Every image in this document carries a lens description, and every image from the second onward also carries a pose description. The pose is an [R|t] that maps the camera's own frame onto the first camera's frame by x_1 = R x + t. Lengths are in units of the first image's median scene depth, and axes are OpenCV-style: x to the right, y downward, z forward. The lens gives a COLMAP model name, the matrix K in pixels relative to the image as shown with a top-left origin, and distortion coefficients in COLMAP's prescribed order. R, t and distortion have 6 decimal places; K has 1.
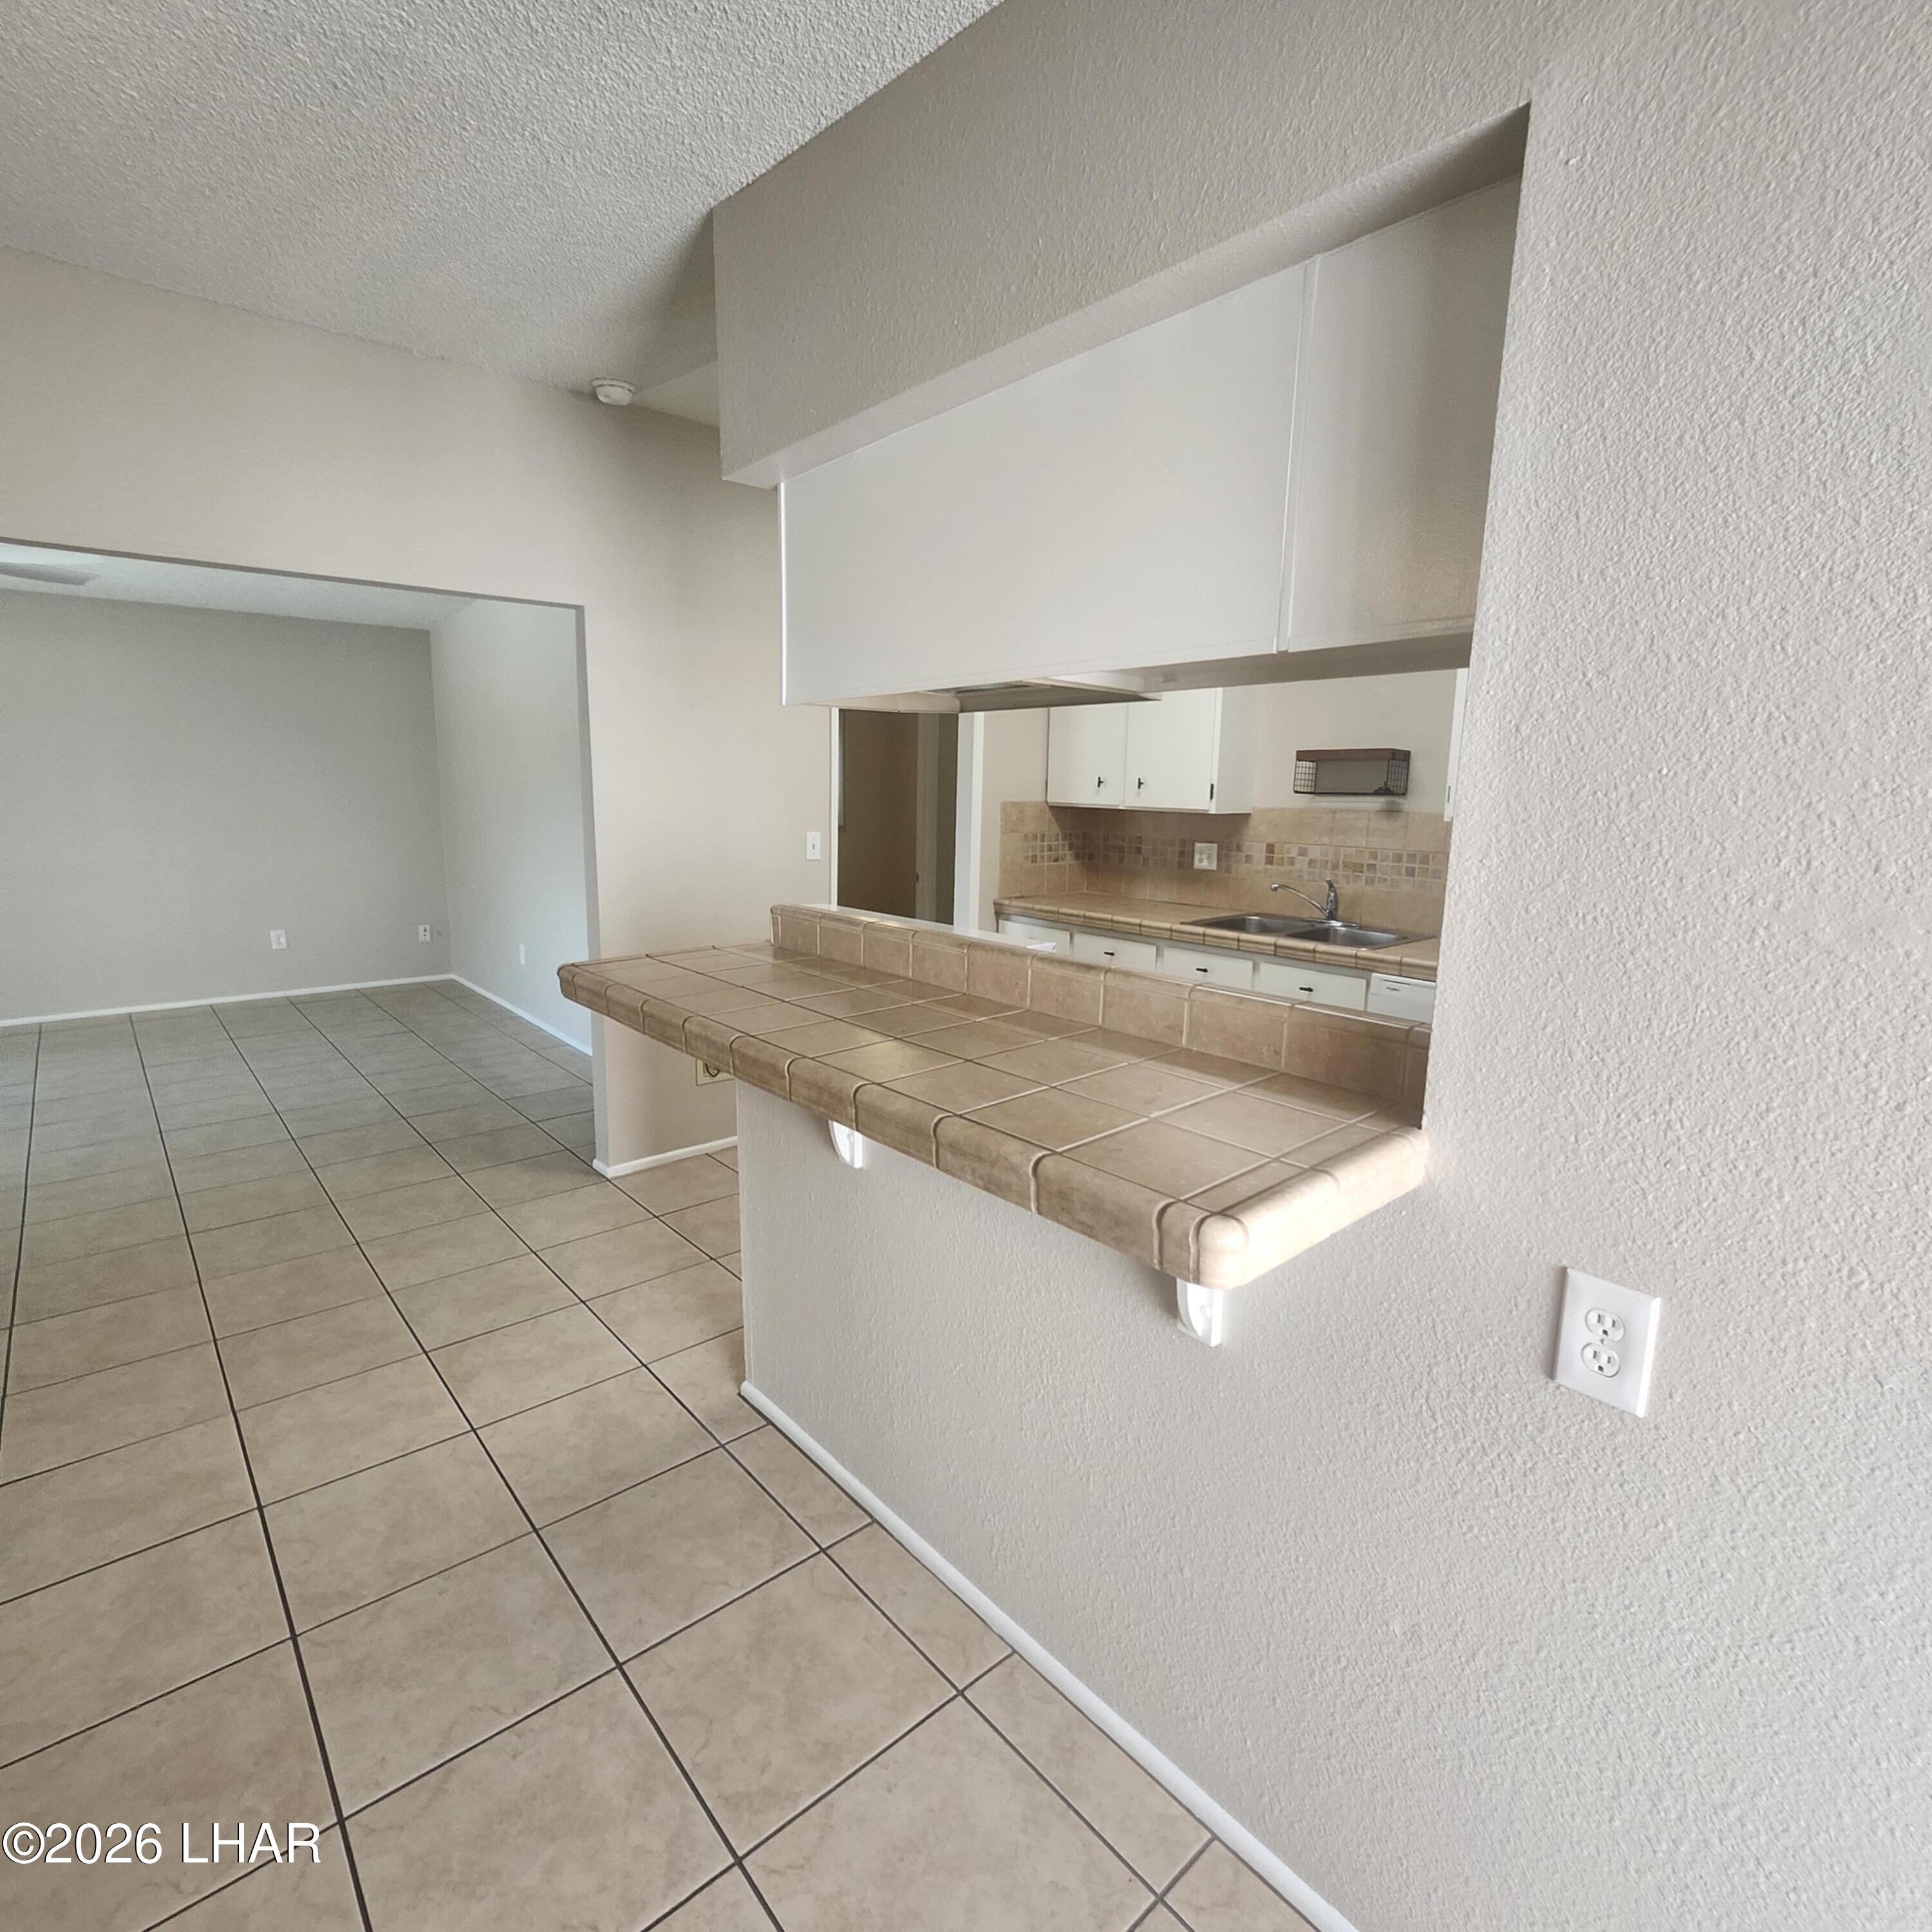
lens RADIAL K [[1013.1, 0, 945.2], [0, 1013.1, 954.8], [0, 0, 1]] dist [0.029418, -0.025980]
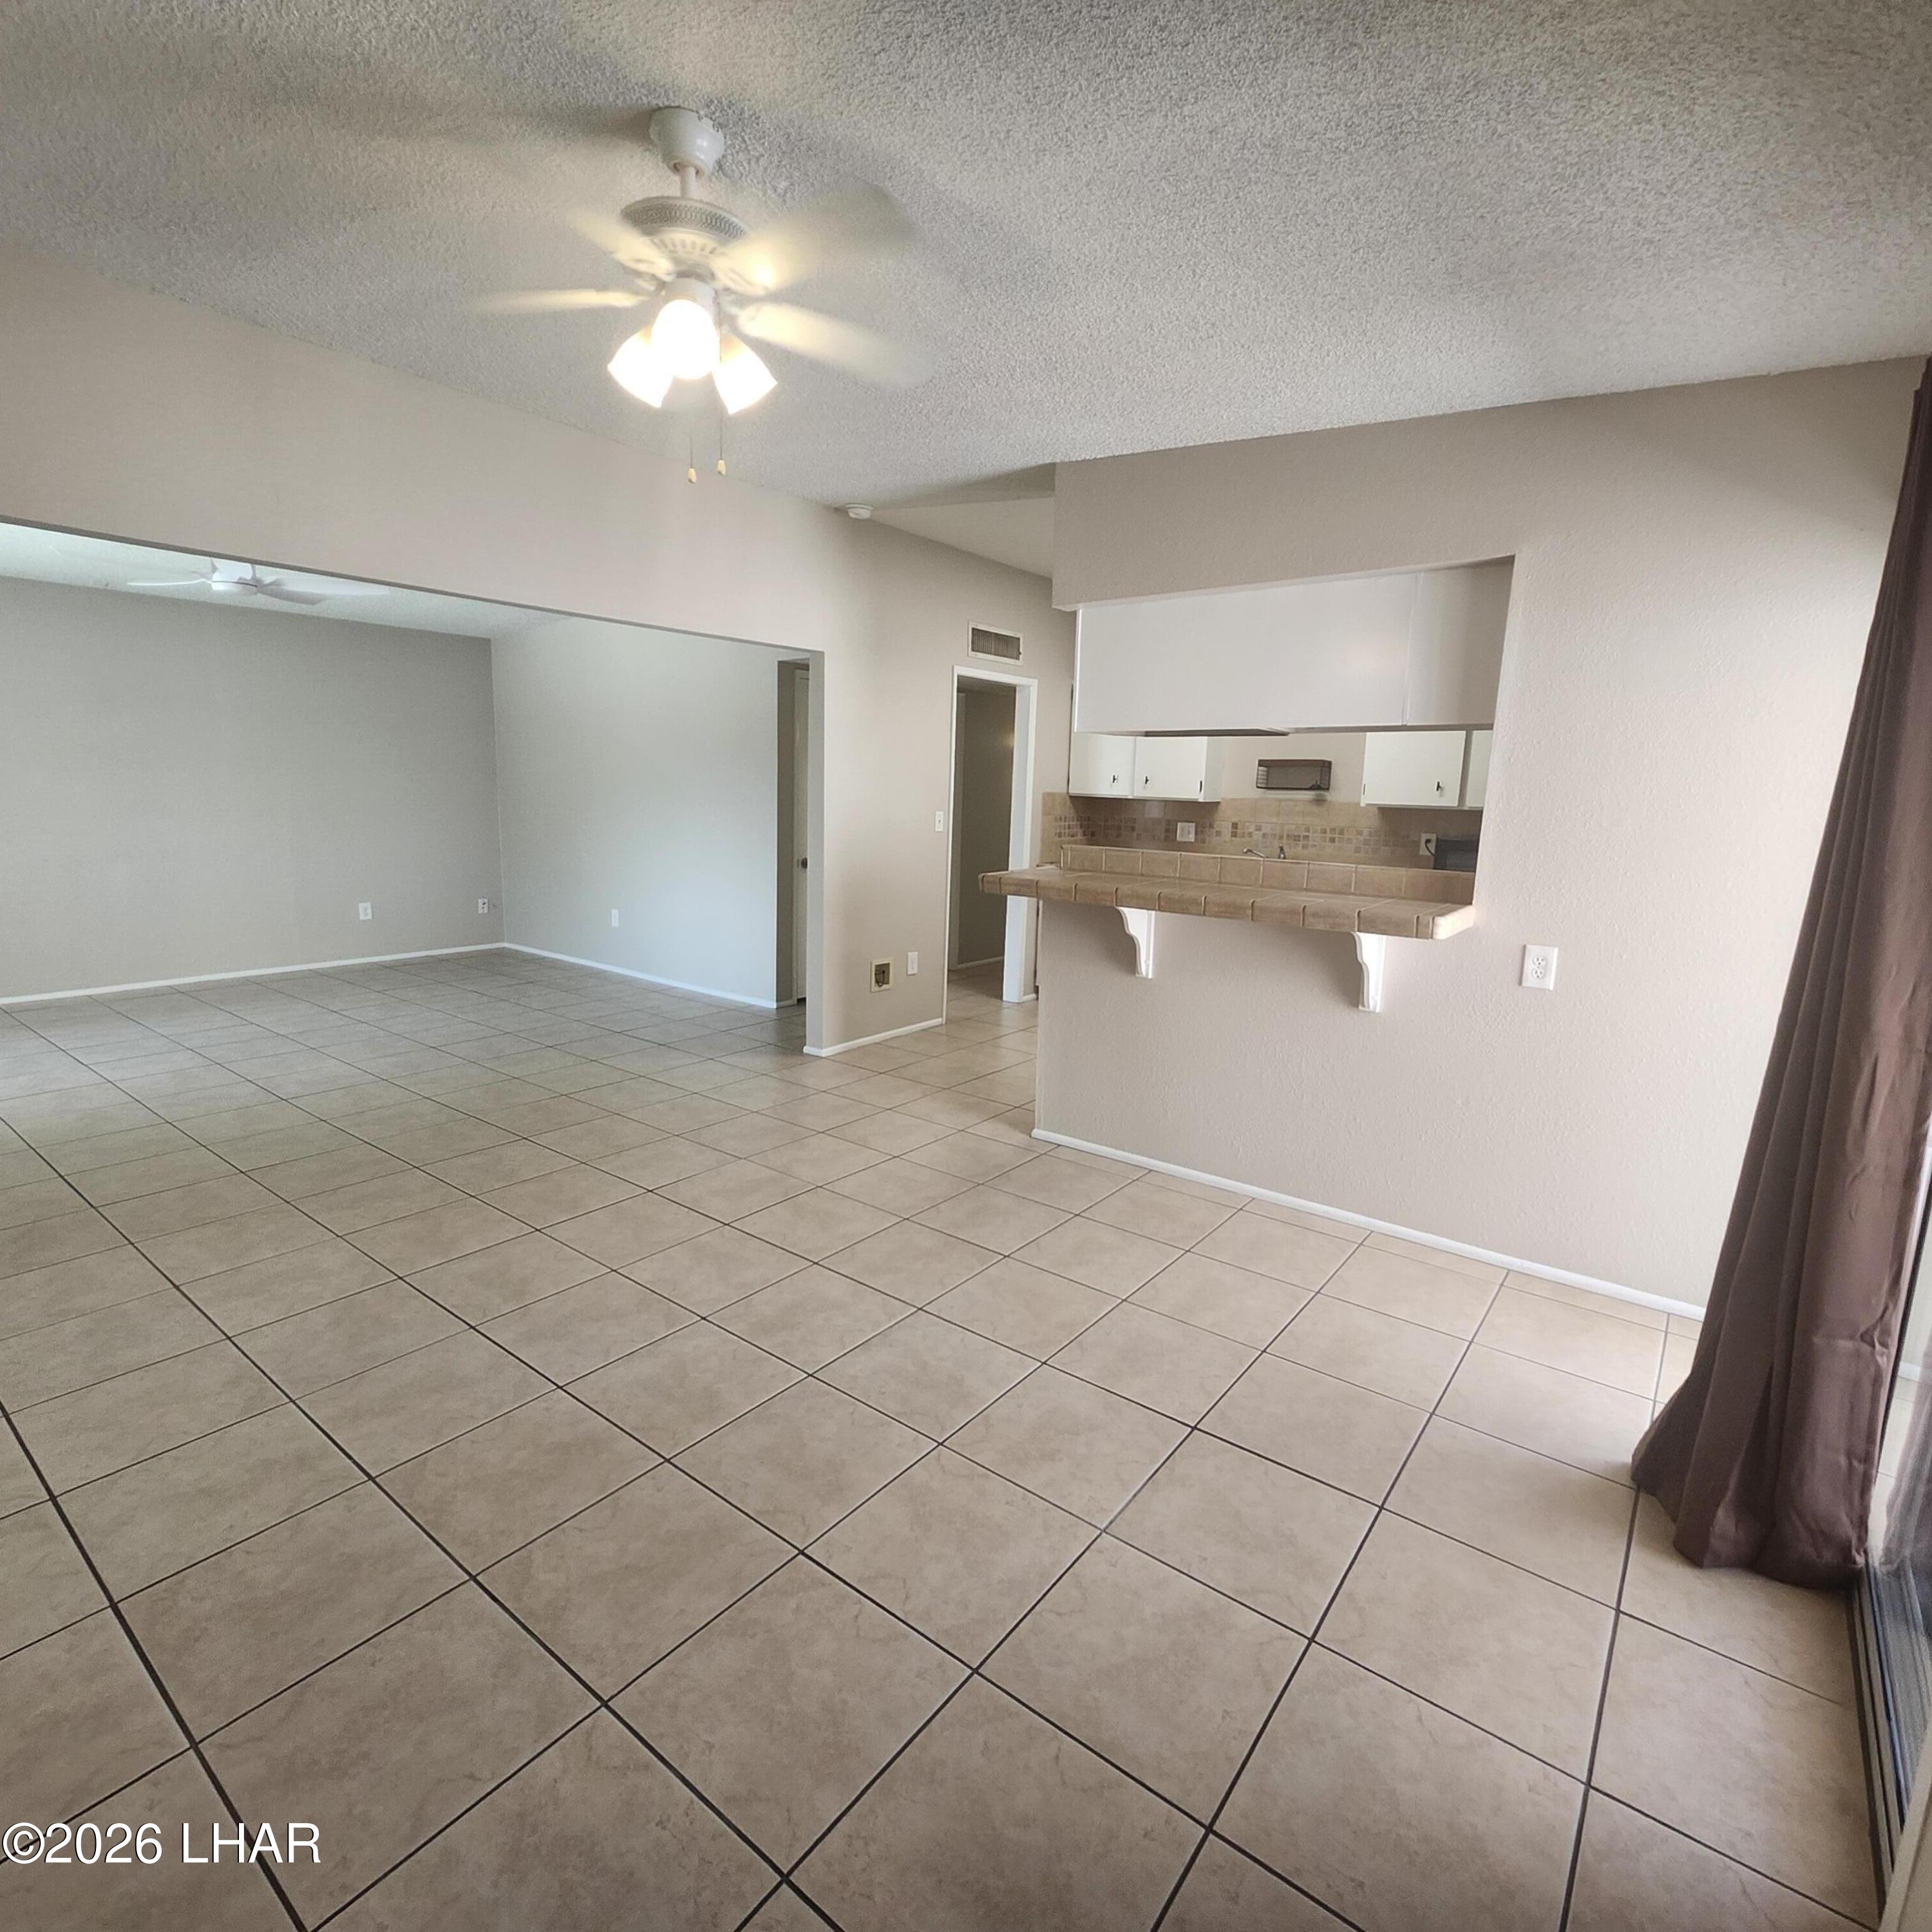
lens RADIAL K [[1021.5, 0, 968.4], [0, 1021.5, 950.6], [0, 0, 1]] dist [0.001856, 0.000470]
pose [[0.978581, -0.021123, 0.204774, -0.363941], [0.021998, 0.999756, -0.001996, 0.069683], [-0.204682, 0.006458, 0.978807, -0.359808]]
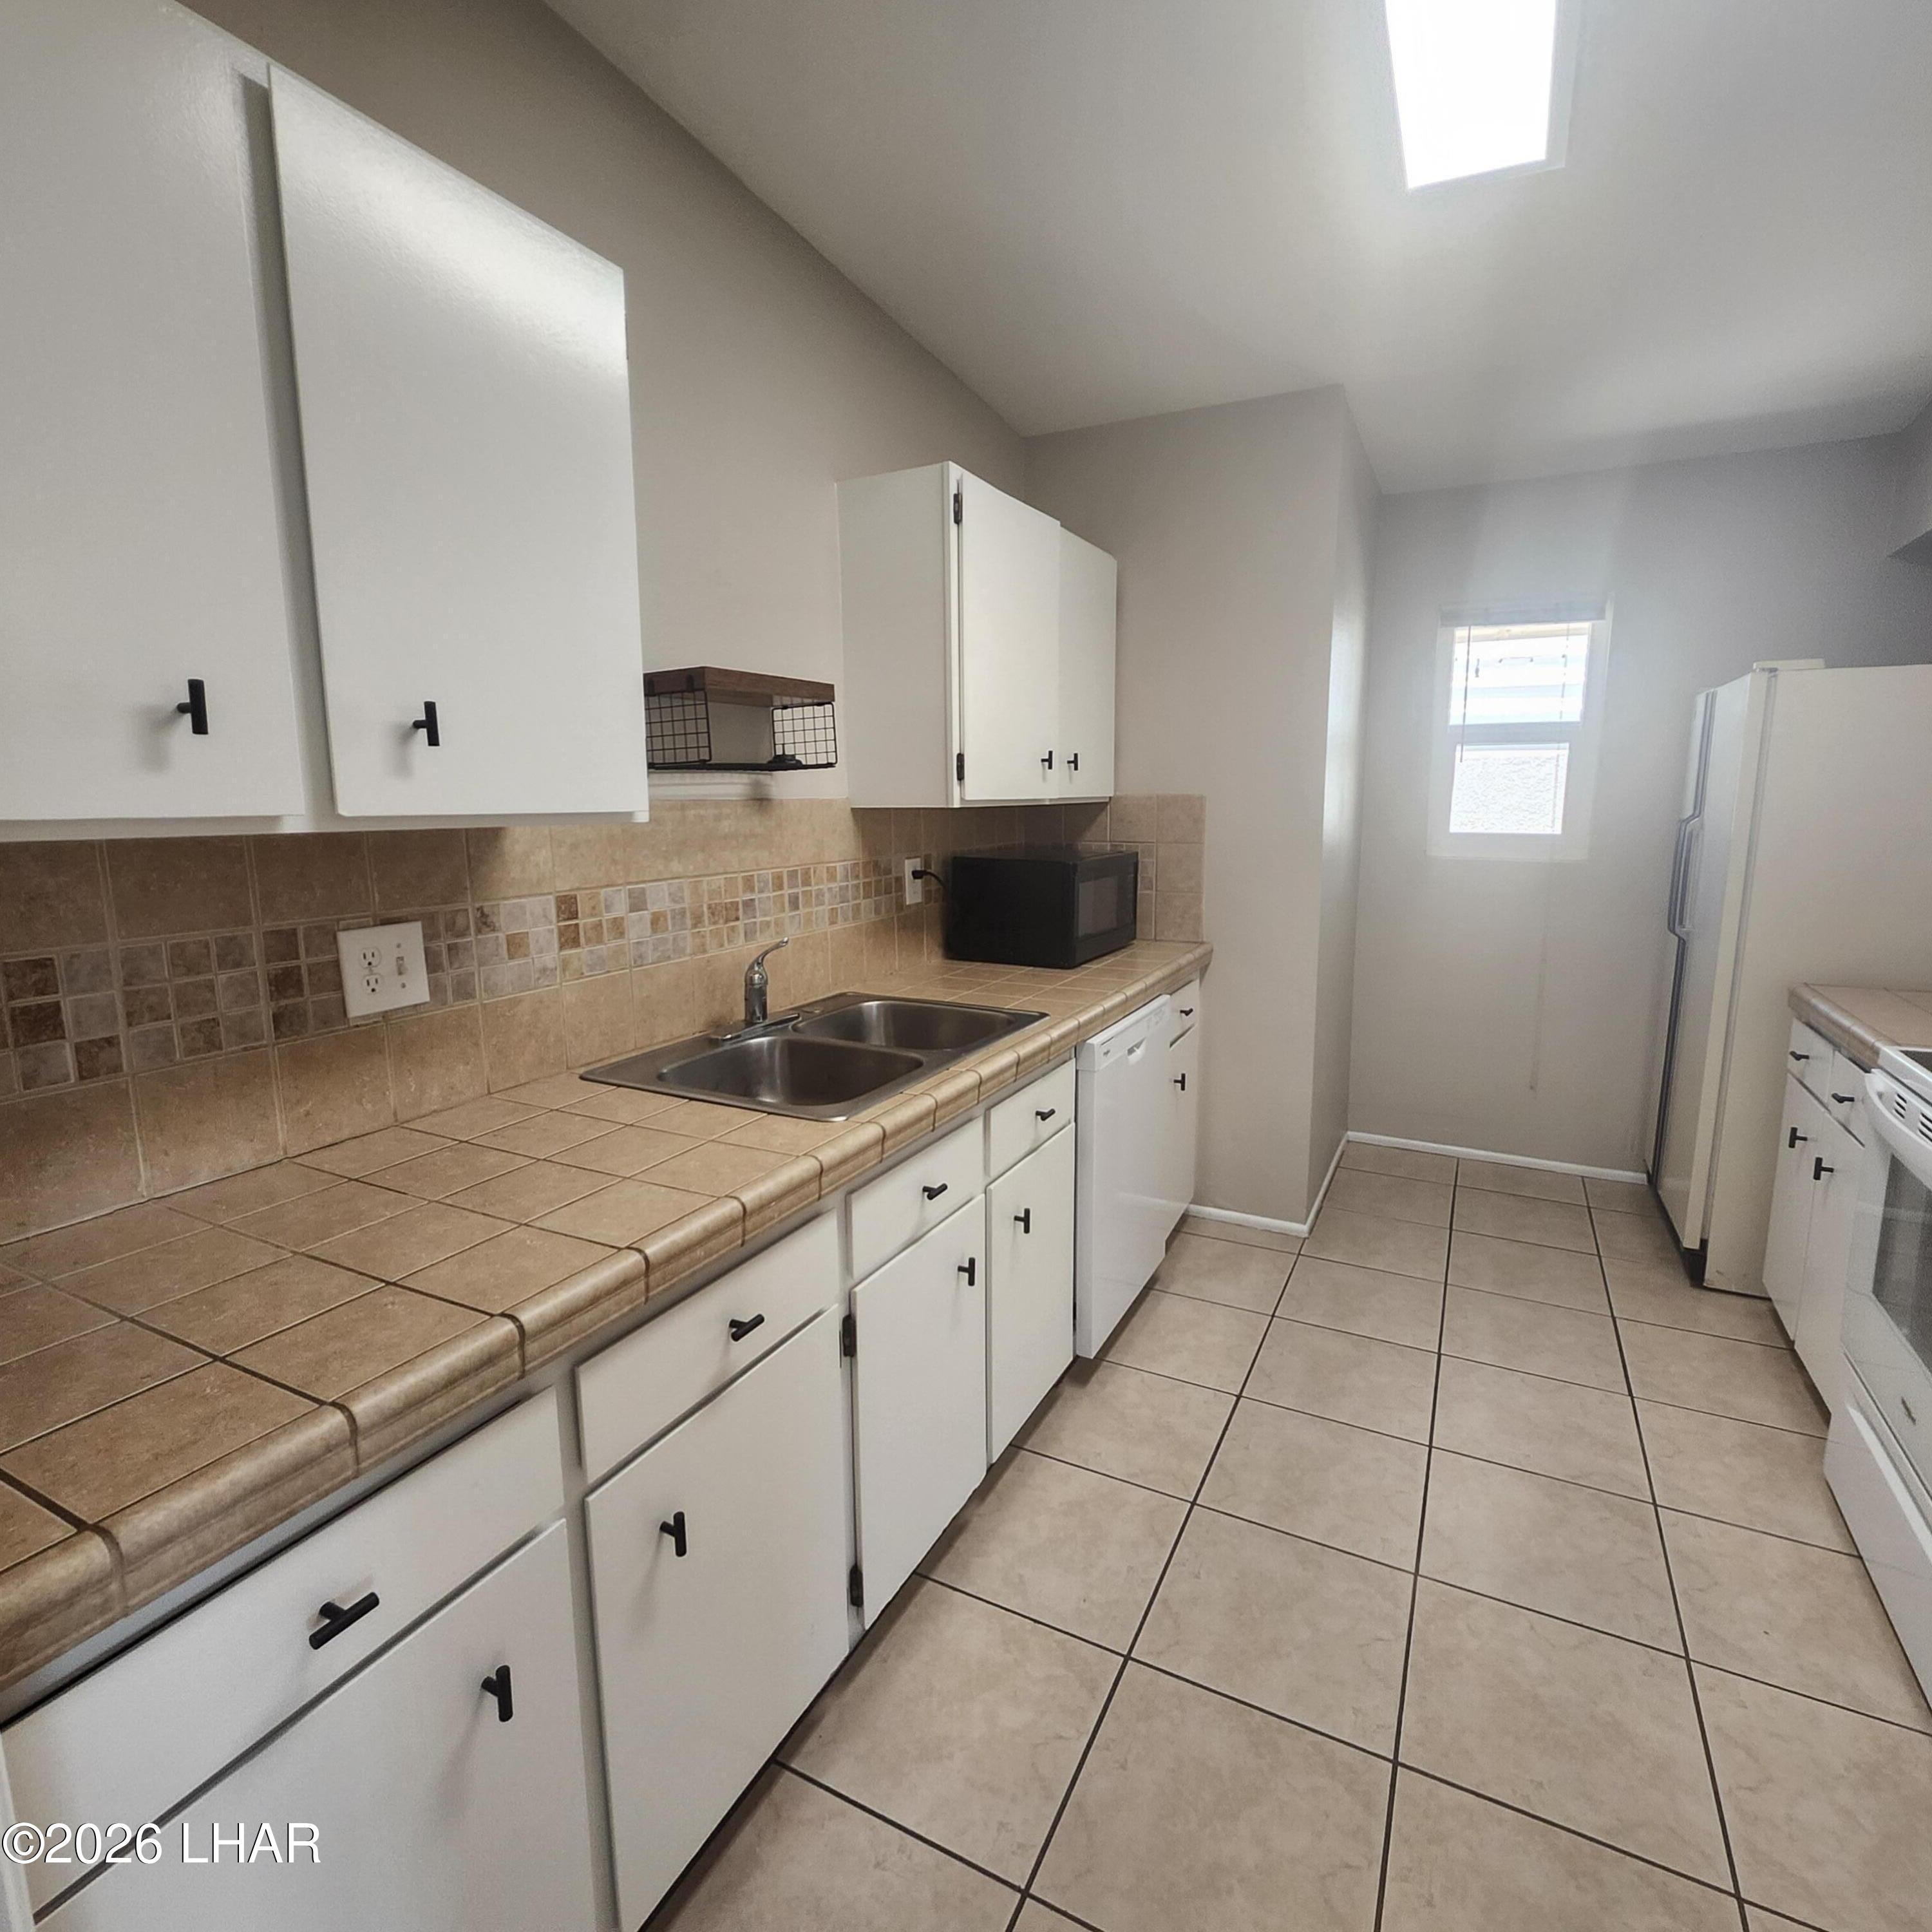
lens RADIAL K [[1013.1, 0, 945.2], [0, 1013.1, 954.8], [0, 0, 1]] dist [0.029418, -0.025980]
pose [[-0.366930, -0.157214, 0.916867, -0.100867], [0.164314, 0.959165, 0.230225, -0.157071], [-0.915622, 0.235131, -0.326114, 1.021283]]
